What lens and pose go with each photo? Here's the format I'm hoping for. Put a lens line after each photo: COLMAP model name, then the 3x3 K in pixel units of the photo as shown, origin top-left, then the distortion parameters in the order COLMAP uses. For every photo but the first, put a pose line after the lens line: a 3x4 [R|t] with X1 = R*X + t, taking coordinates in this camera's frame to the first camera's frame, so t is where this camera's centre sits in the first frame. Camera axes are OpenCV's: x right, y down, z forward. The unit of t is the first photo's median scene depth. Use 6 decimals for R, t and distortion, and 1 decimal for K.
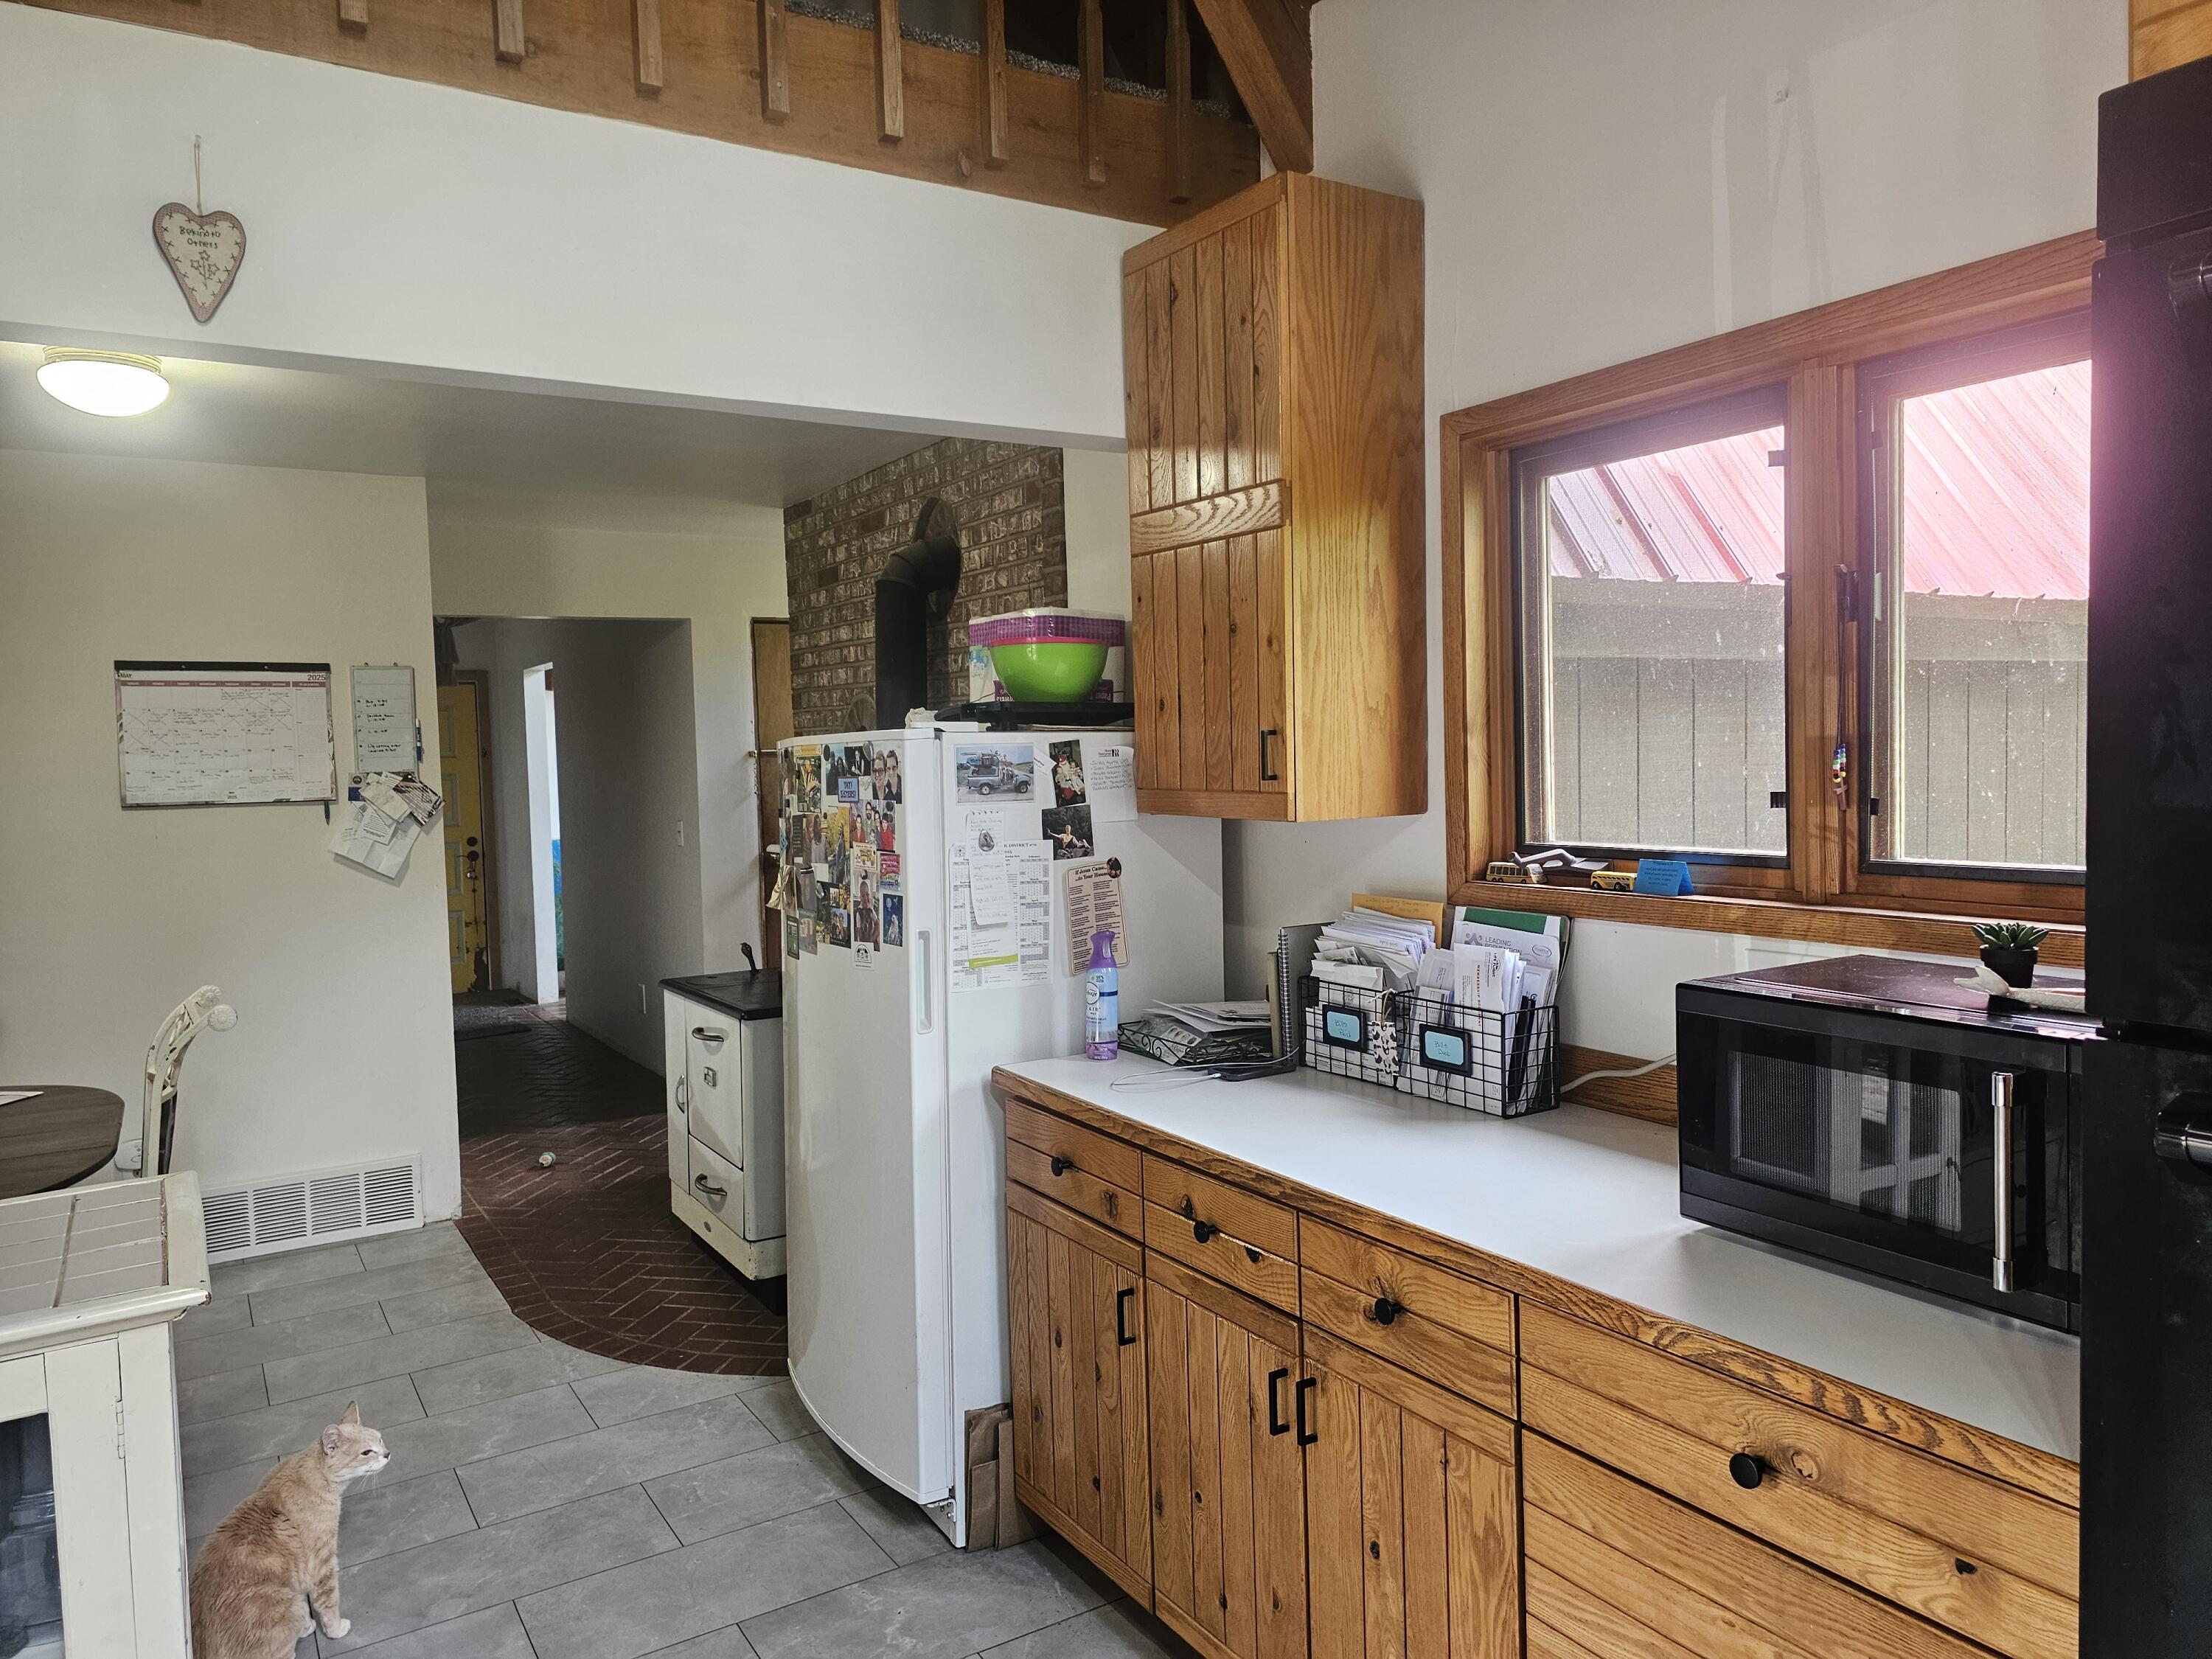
lens RADIAL K [[1513.4, 0, 1108.4], [0, 1513.4, 833.6], [0, 0, 1]] dist [0.057577, -0.033270]
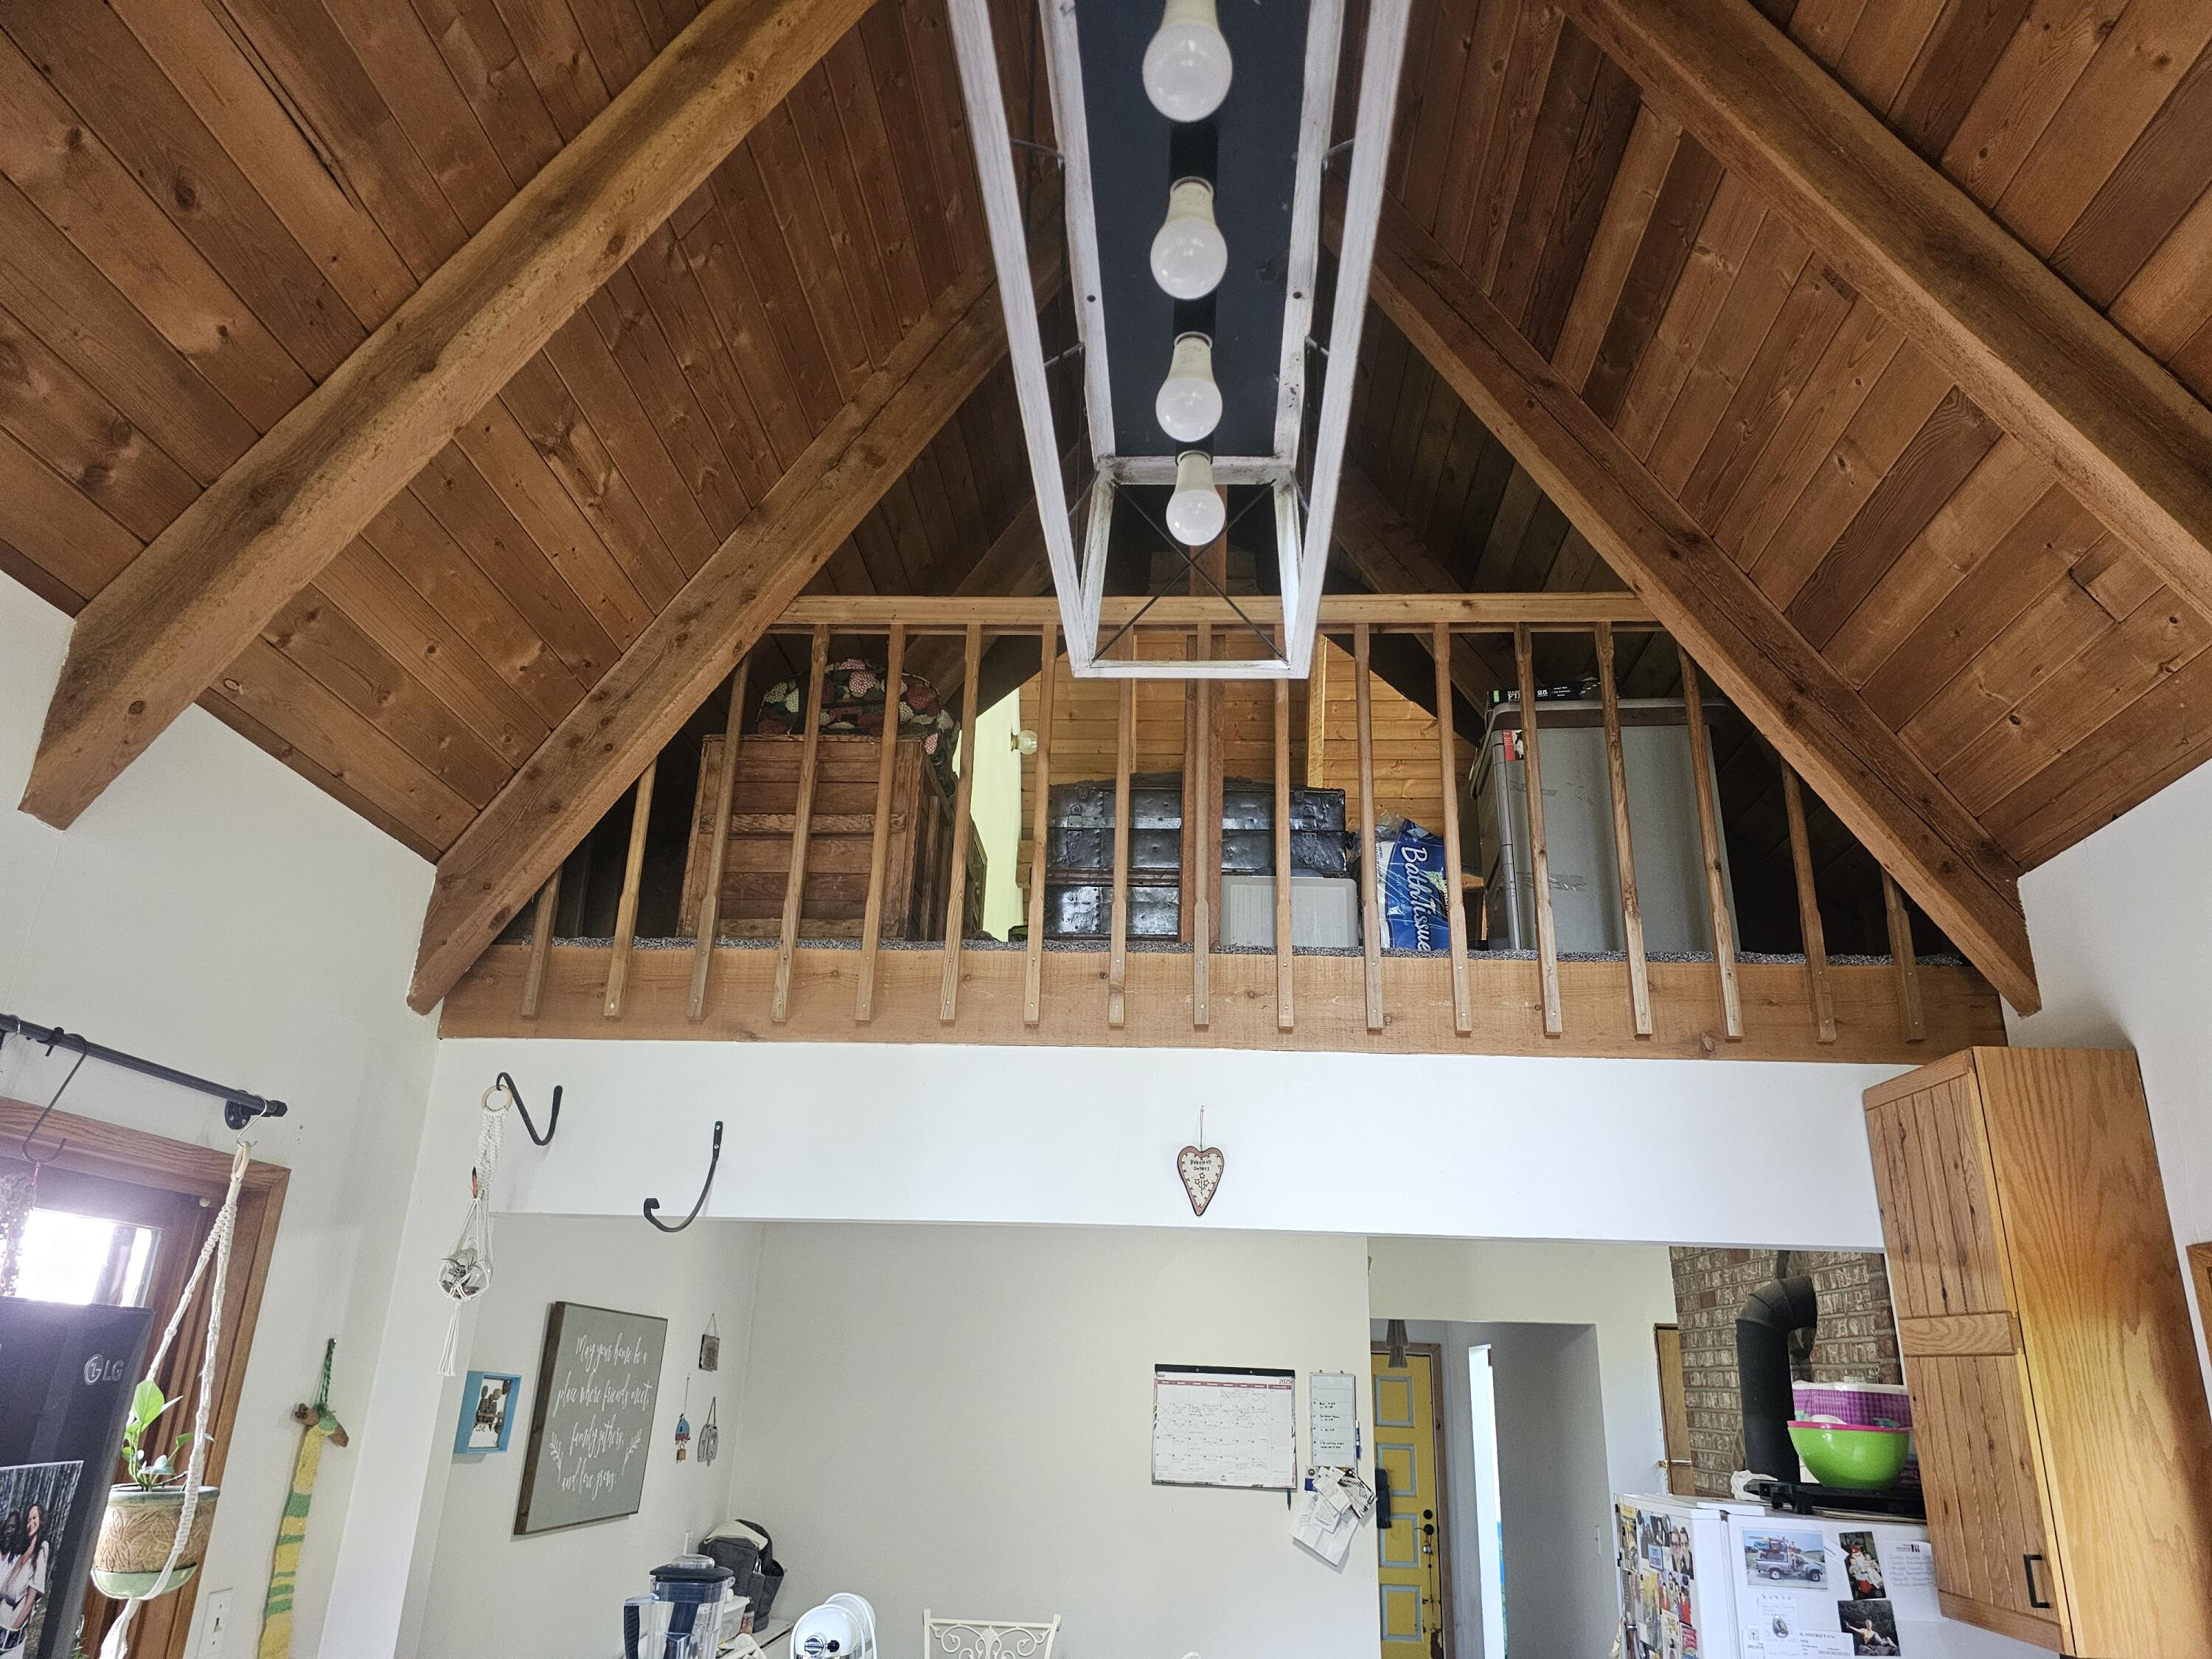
lens RADIAL K [[1513.4, 0, 1108.4], [0, 1513.4, 833.6], [0, 0, 1]] dist [0.057577, -0.033270]
pose [[0.819052, -0.149272, -0.553960, 0.220103], [-0.081884, 0.925259, -0.370393, -0.071272], [0.567846, 0.348731, 0.745612, -0.306276]]
